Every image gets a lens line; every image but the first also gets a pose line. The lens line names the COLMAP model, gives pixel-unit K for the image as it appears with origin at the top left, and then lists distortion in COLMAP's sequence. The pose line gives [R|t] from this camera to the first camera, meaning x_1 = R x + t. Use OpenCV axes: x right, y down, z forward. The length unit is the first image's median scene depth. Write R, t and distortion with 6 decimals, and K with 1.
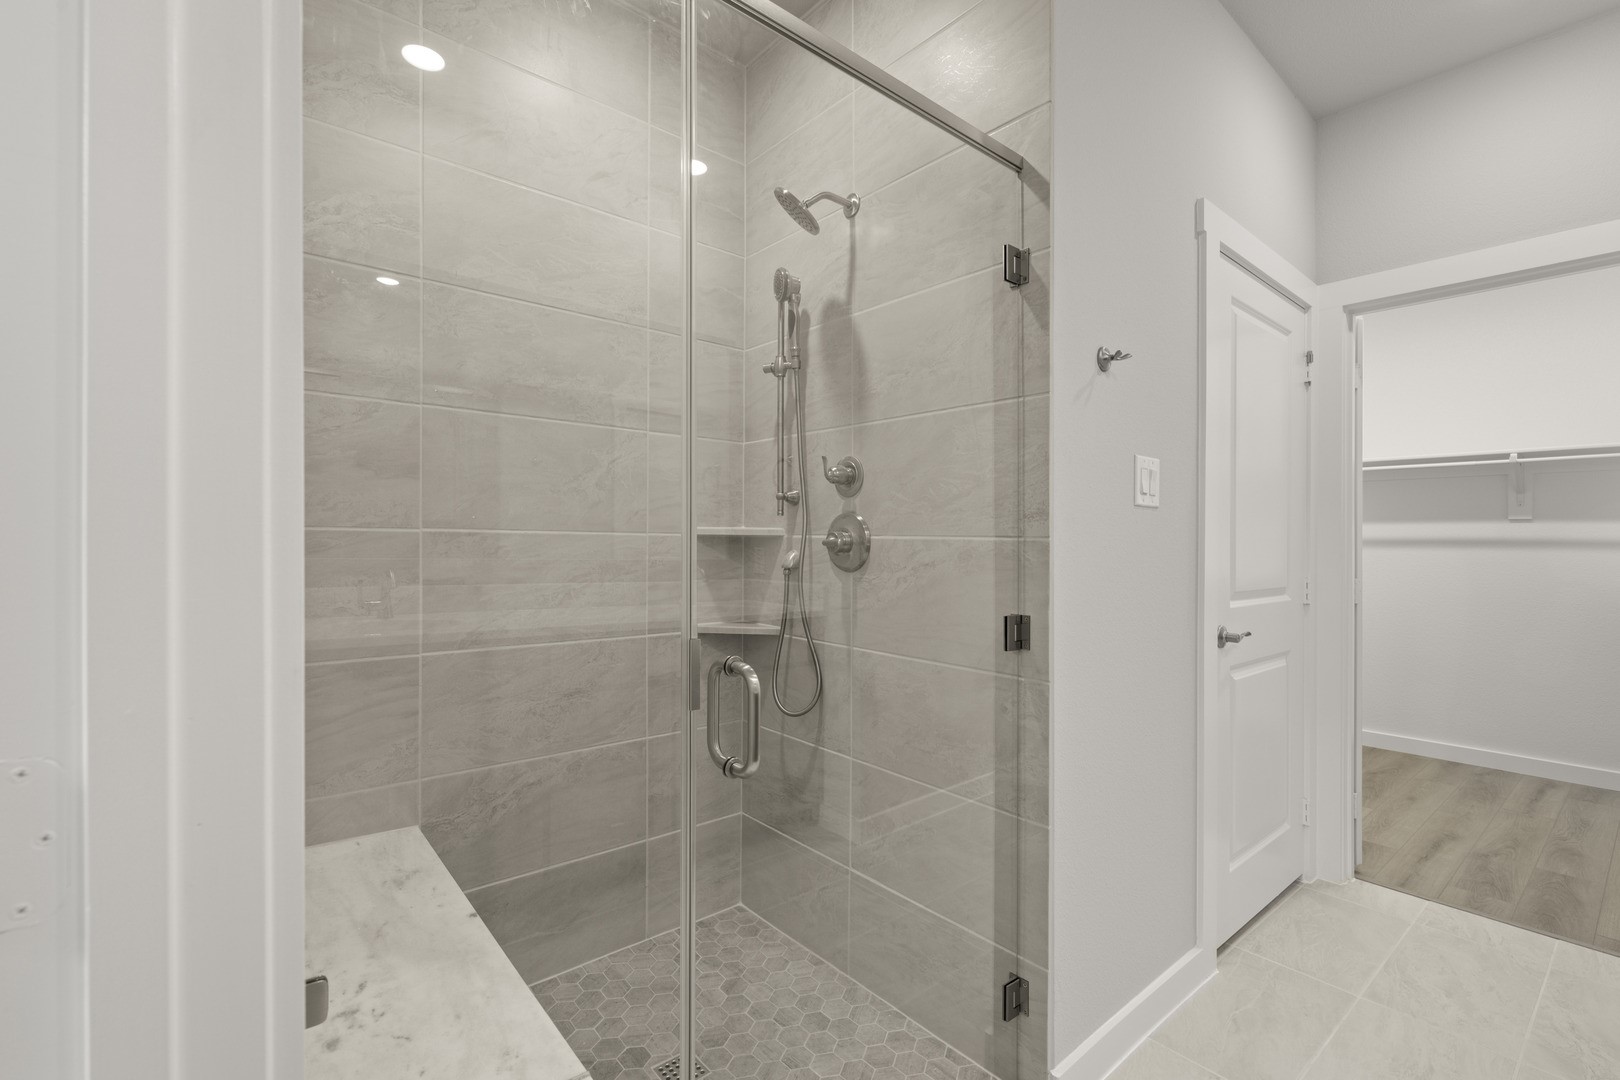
lens RADIAL K [[735.2, 0, 804.7], [0, 735.2, 529.8], [0, 0, 1]] dist [0.001101, 0.000684]
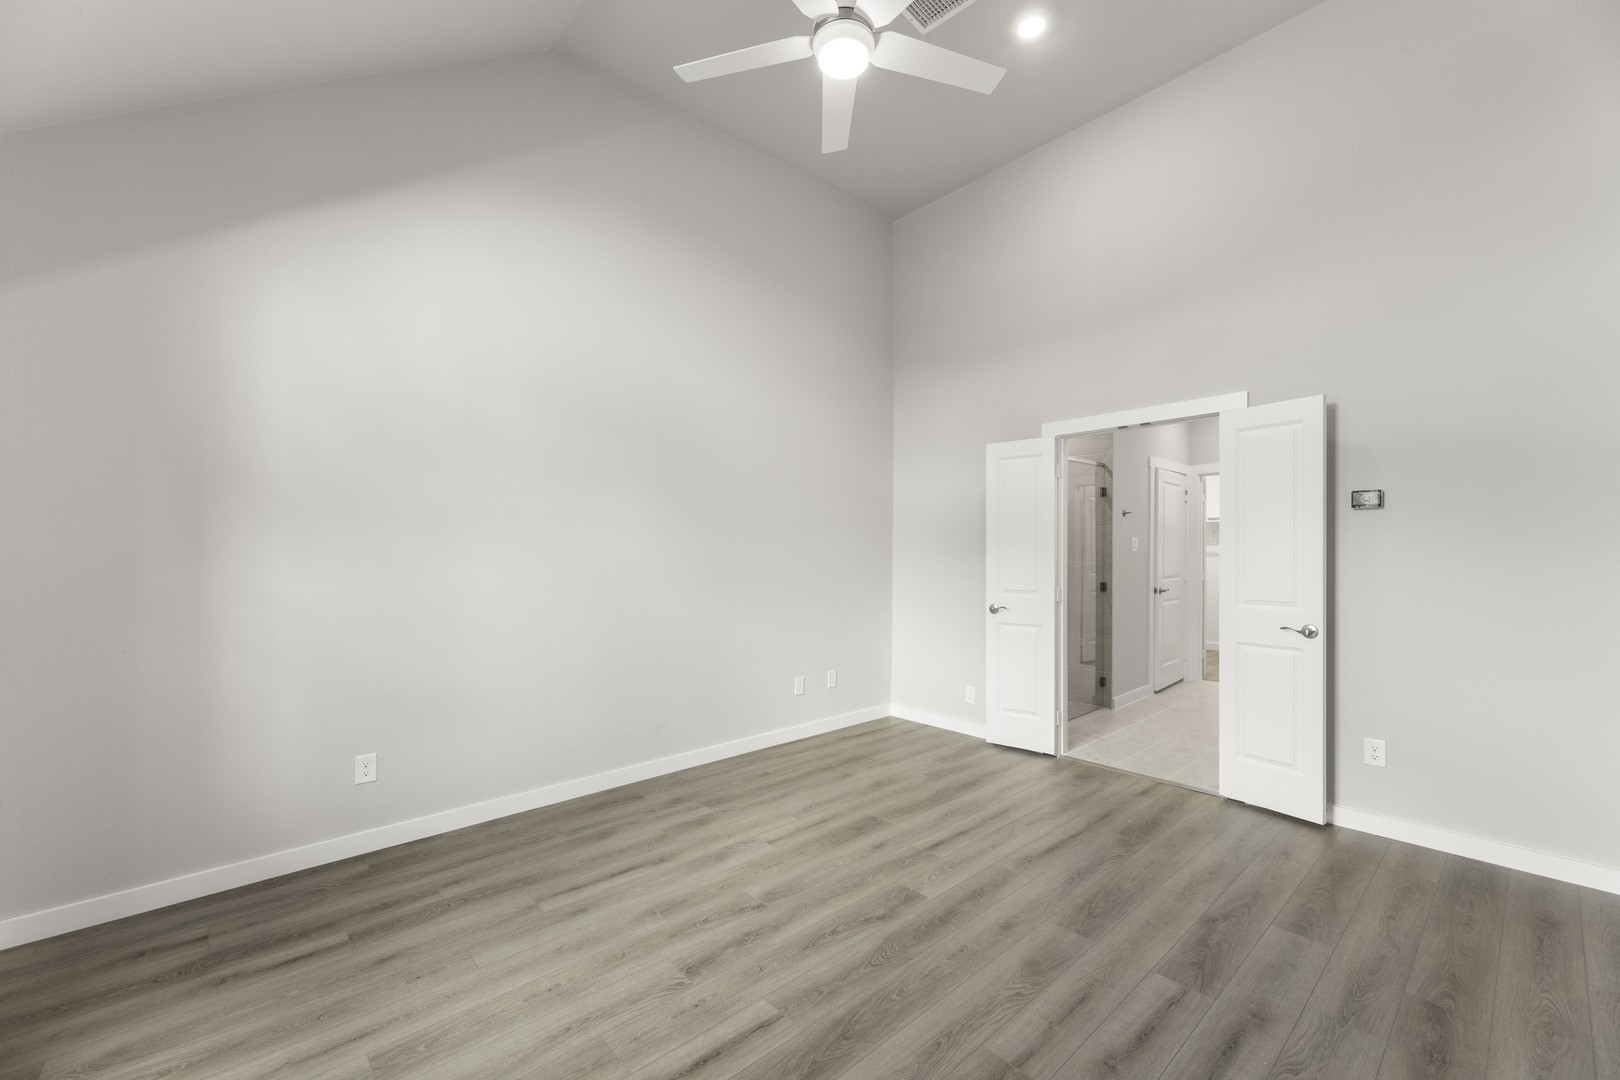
lens RADIAL K [[649.8, 0, 803.4], [0, 649.8, 556.7], [0, 0, 1]] dist [-0.000057, 0.000204]
pose [[0.999613, -0.019257, 0.020067, -1.077728], [0.018699, 0.999444, 0.027619, -0.112431], [-0.020588, -0.027233, 0.999417, -1.891744]]
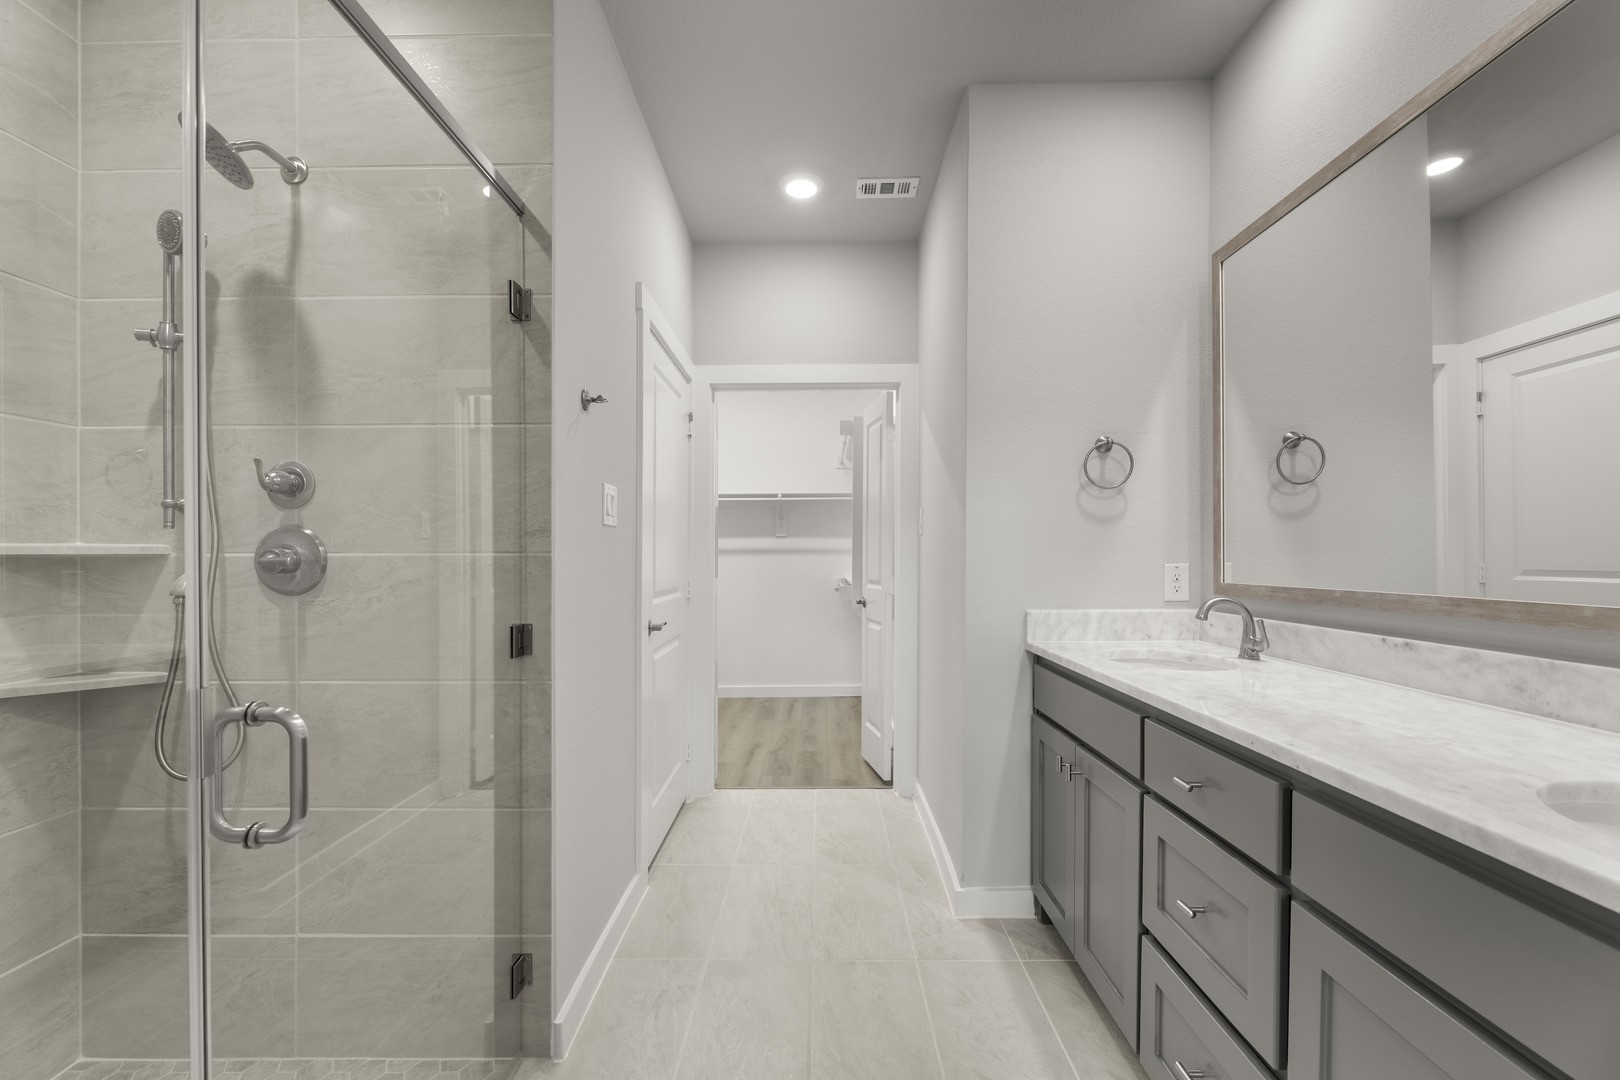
lens RADIAL K [[672.4, 0, 819.6], [0, 672.4, 552.3], [0, 0, 1]] dist [0.000366, -0.000381]
pose [[0.646181, -0.013509, 0.763065, -0.147353], [0.002500, 0.999875, 0.015585, -0.003874], [-0.763180, -0.008163, 0.646134, 0.016262]]
